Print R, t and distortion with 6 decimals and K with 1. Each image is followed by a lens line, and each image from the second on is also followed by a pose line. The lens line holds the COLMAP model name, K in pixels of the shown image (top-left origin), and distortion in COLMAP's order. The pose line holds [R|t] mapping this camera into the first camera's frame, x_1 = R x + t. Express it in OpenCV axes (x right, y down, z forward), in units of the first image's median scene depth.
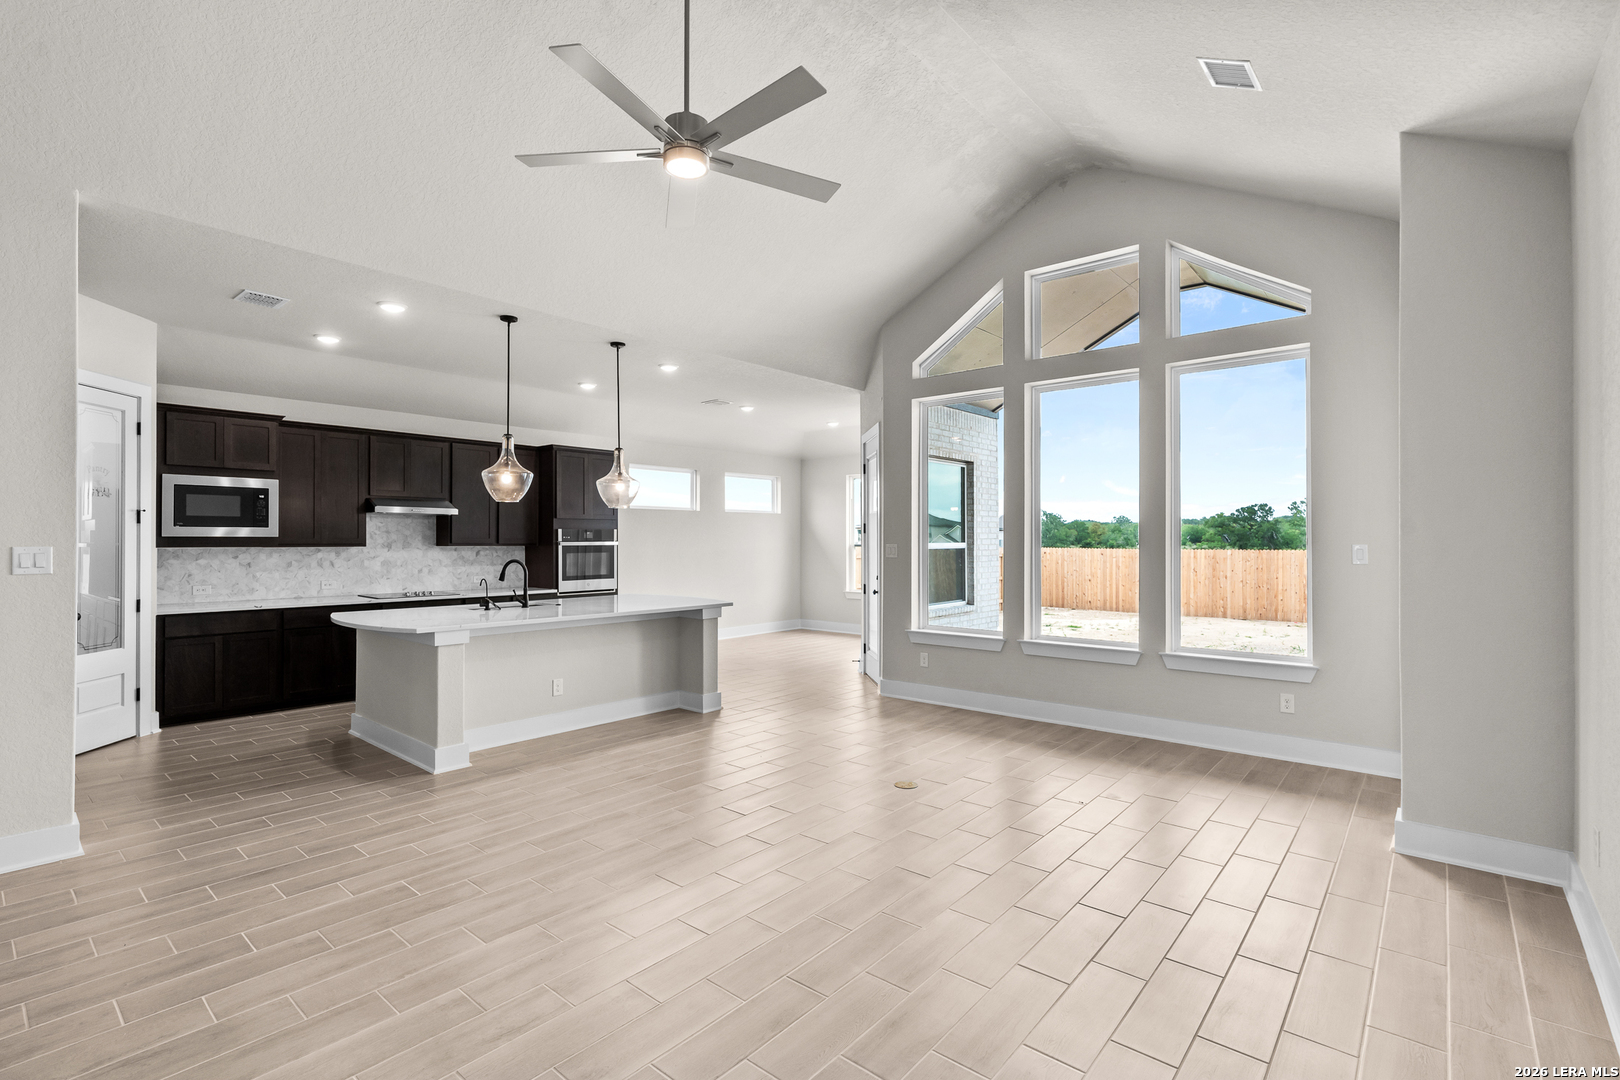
lens RADIAL K [[752.2, 0, 799.2], [0, 752.2, 535.3], [0, 0, 1]] dist [-0.005708, 0.003352]
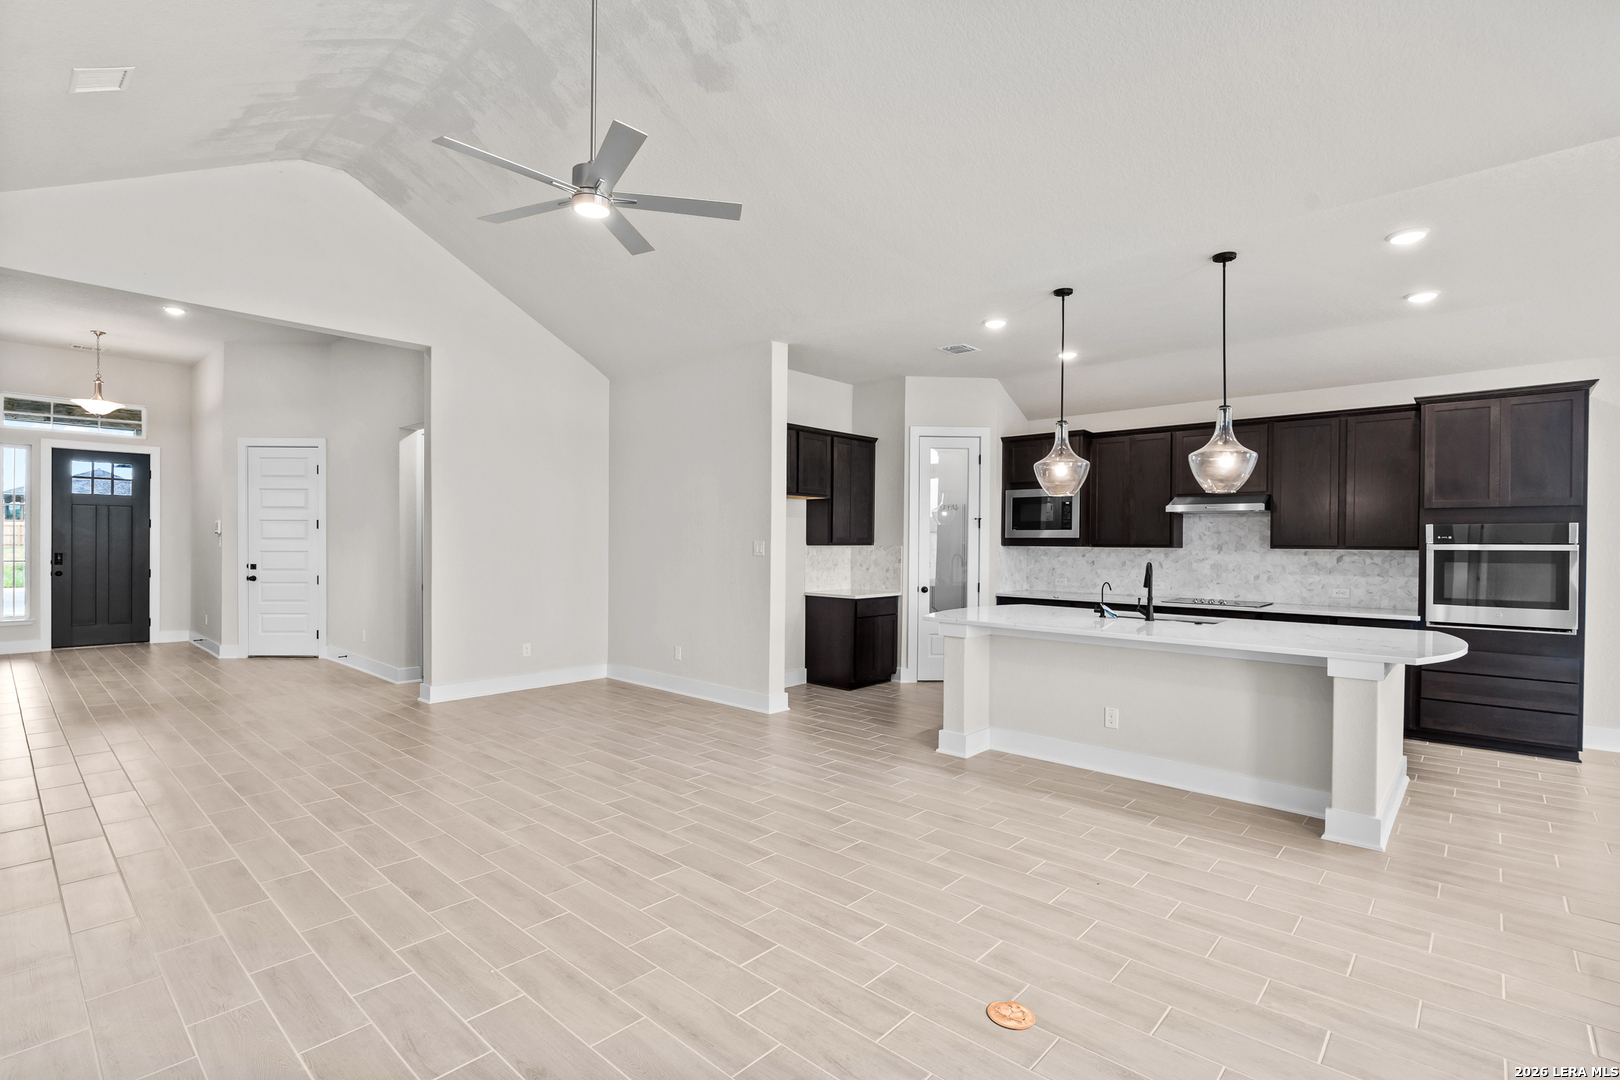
lens RADIAL K [[756.7, 0, 798.9], [0, 756.7, 549.3], [0, 0, 1]] dist [-0.018778, 0.010891]
pose [[-0.028900, 0.007973, -0.999551, 0.452924], [-0.001674, 0.999966, 0.008024, 0.011095], [0.999581, 0.001905, -0.028885, 0.609141]]
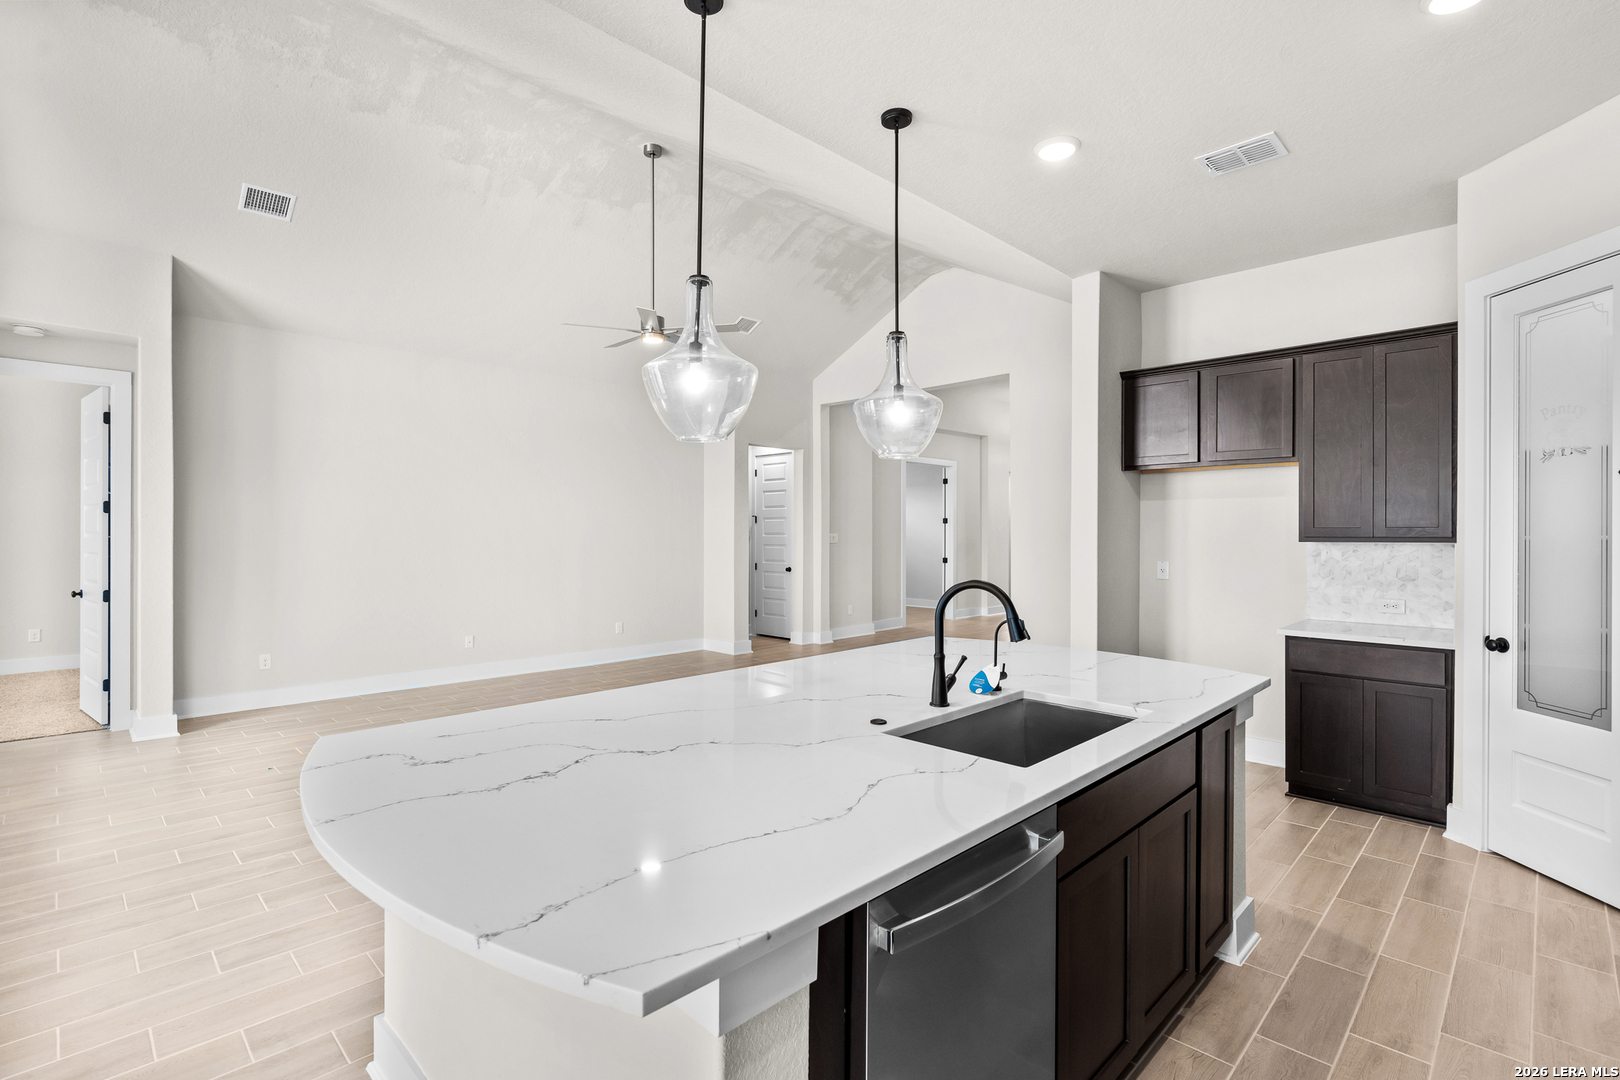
lens RADIAL K [[754.9, 0, 806.7], [0, 754.9, 531.4], [0, 0, 1]] dist [-0.010127, 0.004760]
pose [[-0.997705, -0.002231, 0.067673, -0.309257], [-0.002666, 0.999976, -0.006342, 0.010379], [-0.067657, -0.006507, -0.997687, 1.323113]]
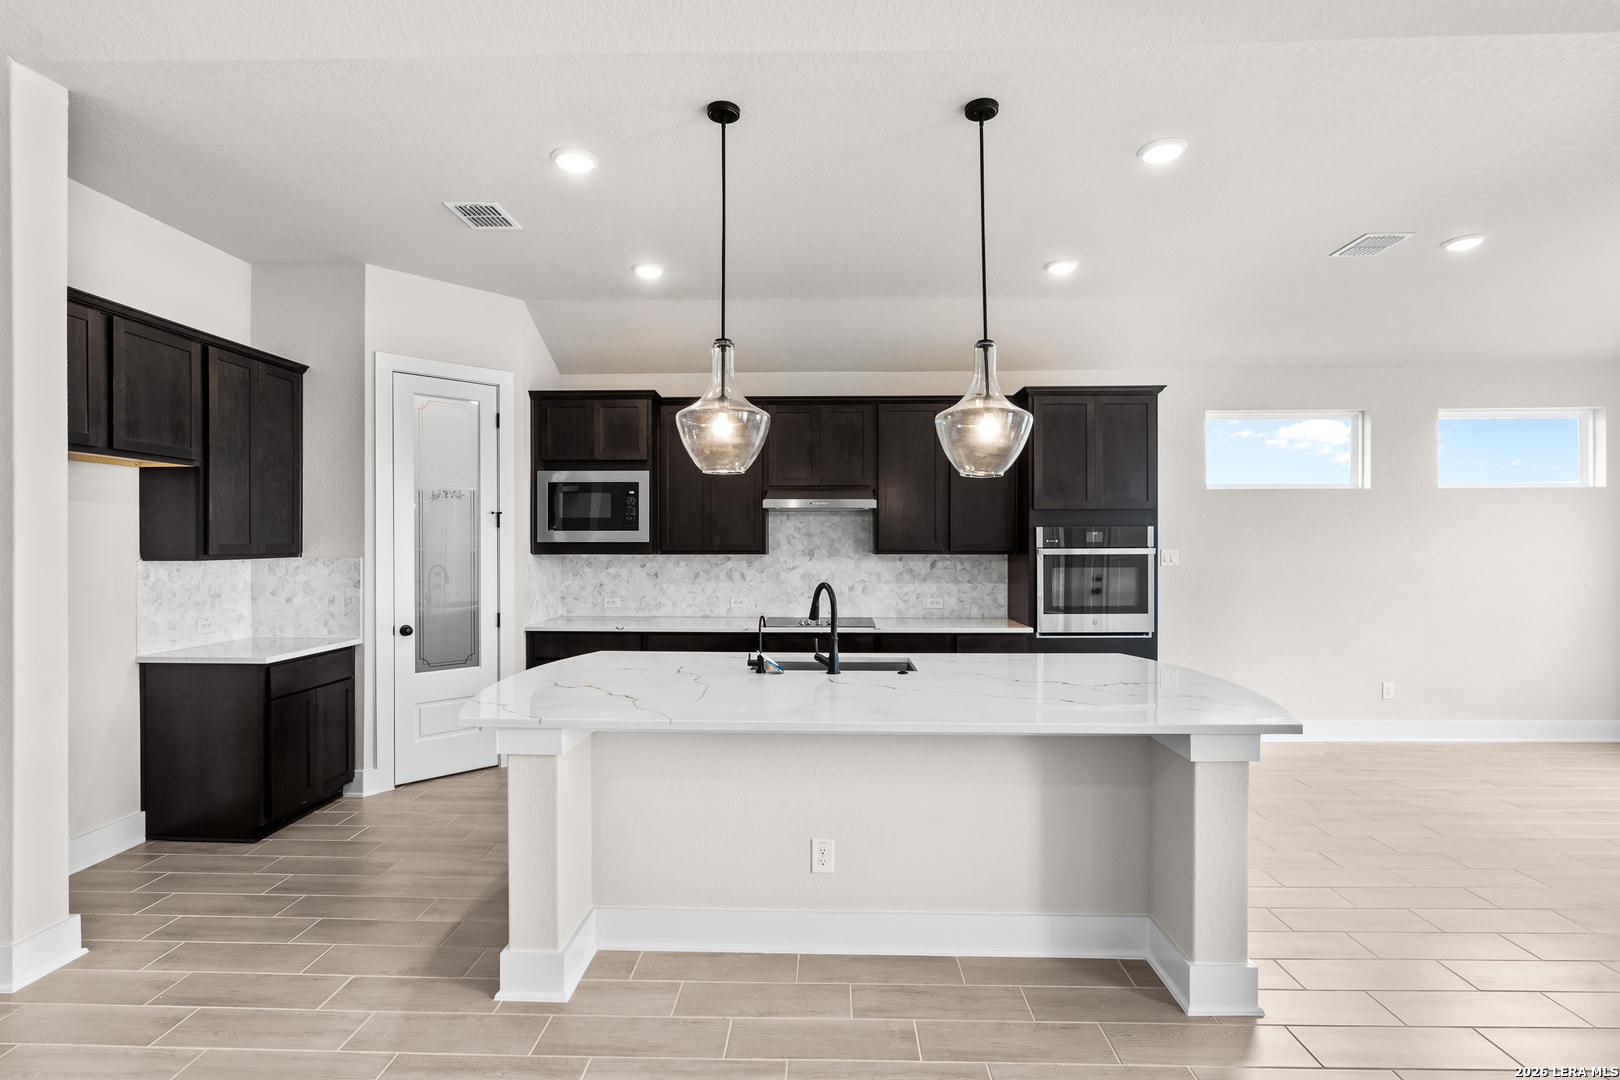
lens RADIAL K [[758.6, 0, 808.0], [0, 758.6, 546.1], [0, 0, 1]] dist [-0.005804, 0.000420]
pose [[0.635315, 0.001948, -0.772250, 0.039640], [0.005440, 0.999961, 0.006998, 0.001747], [0.772234, -0.008647, 0.635280, 0.613966]]
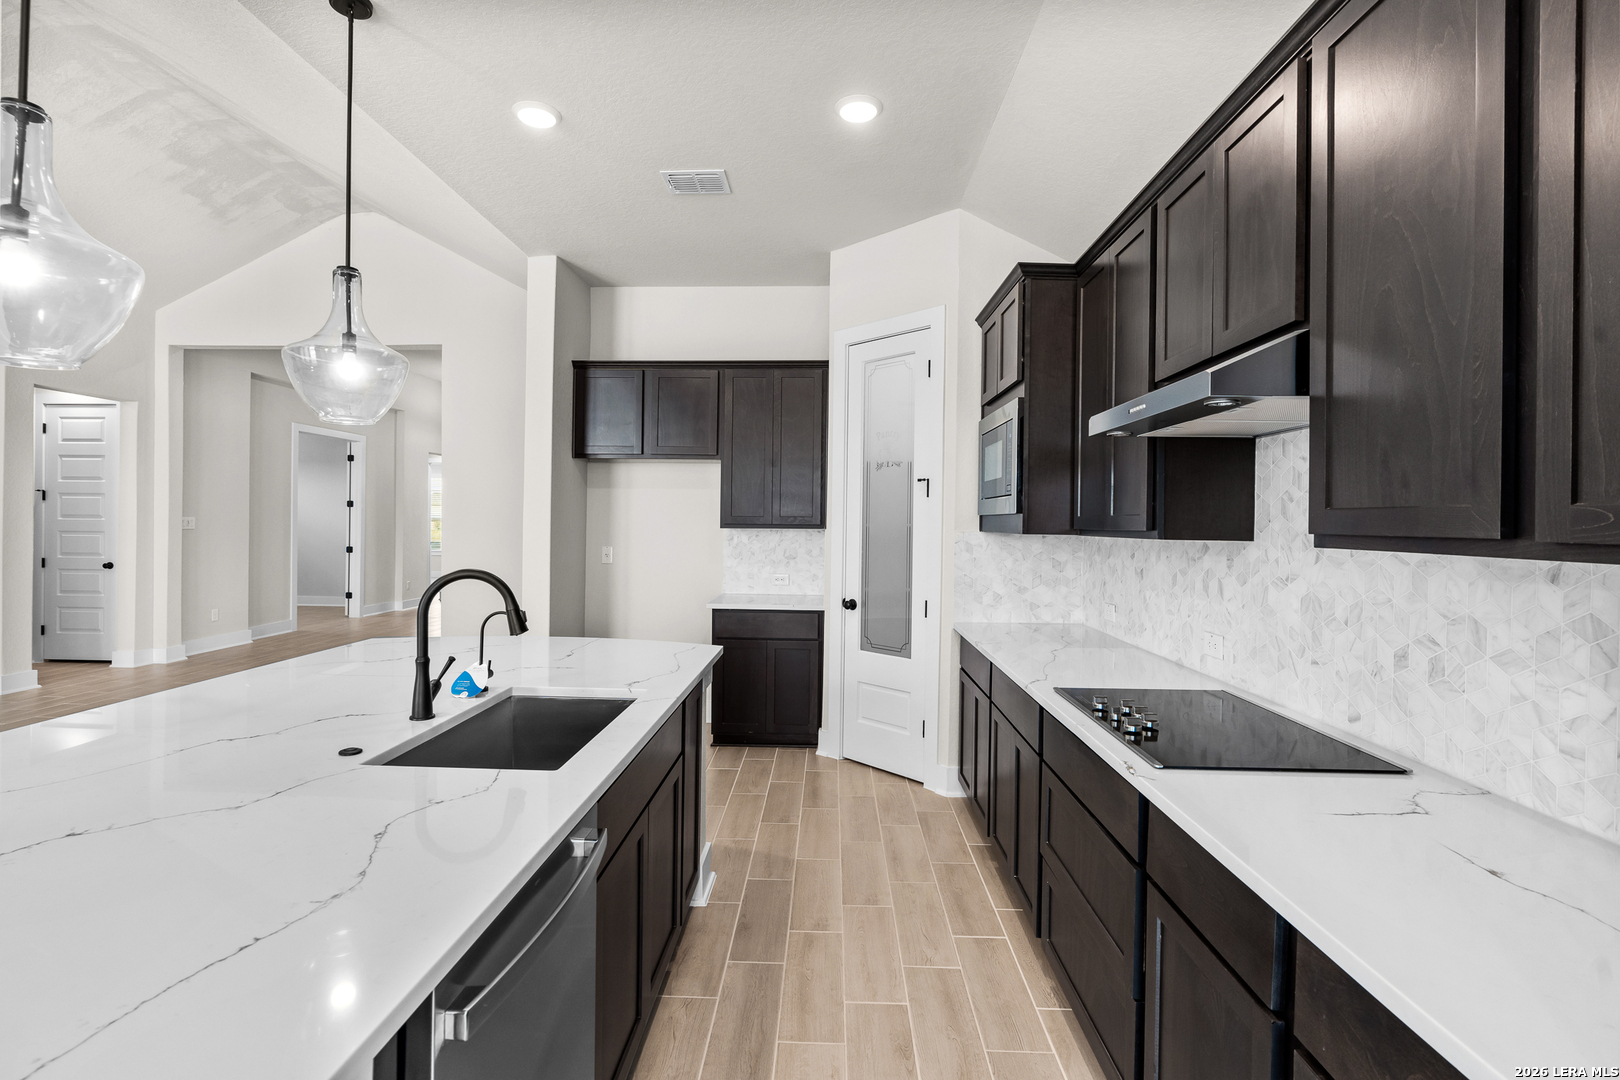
lens RADIAL K [[751.8, 0, 804.1], [0, 751.8, 524.7], [0, 0, 1]] dist [-0.011005, 0.003900]
pose [[-0.779599, -0.008434, -0.626222, -0.277731], [-0.008695, 0.999959, -0.002643, 0.012094], [0.626219, 0.003385, -0.779640, 1.291859]]
